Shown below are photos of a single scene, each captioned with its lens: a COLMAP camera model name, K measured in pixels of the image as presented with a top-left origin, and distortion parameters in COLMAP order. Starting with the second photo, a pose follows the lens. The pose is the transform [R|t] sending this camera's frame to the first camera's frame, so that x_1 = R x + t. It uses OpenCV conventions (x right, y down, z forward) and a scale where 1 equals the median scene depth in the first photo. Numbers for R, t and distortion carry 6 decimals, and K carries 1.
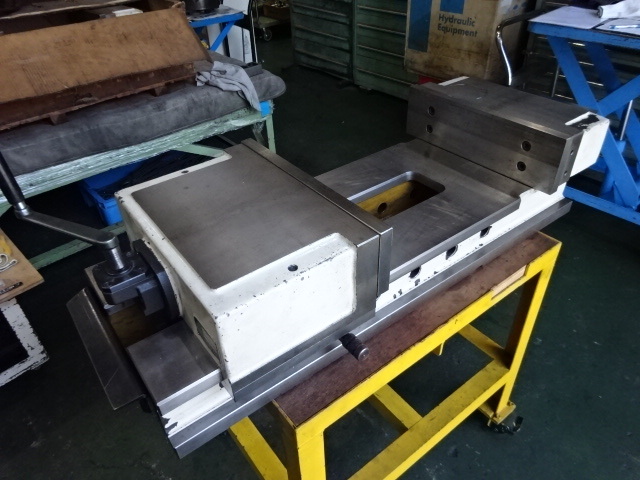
lens RADIAL K [[473.6, 0, 320.5], [0, 473.6, 236.3], [0, 0, 1]] dist [0.005425, -0.016071]
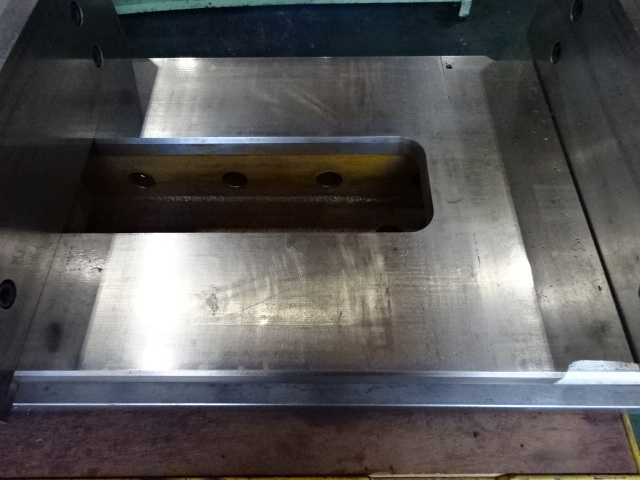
lens RADIAL K [[473.6, 0, 318.8], [0, 473.6, 239.3], [0, 0, 1]] dist [0.005425, -0.016071]
pose [[0.796027, 0.531625, -0.289335, 0.167925], [-0.371710, 0.806657, 0.459495, -0.130584], [0.477673, -0.258222, 0.839732, 0.332122]]
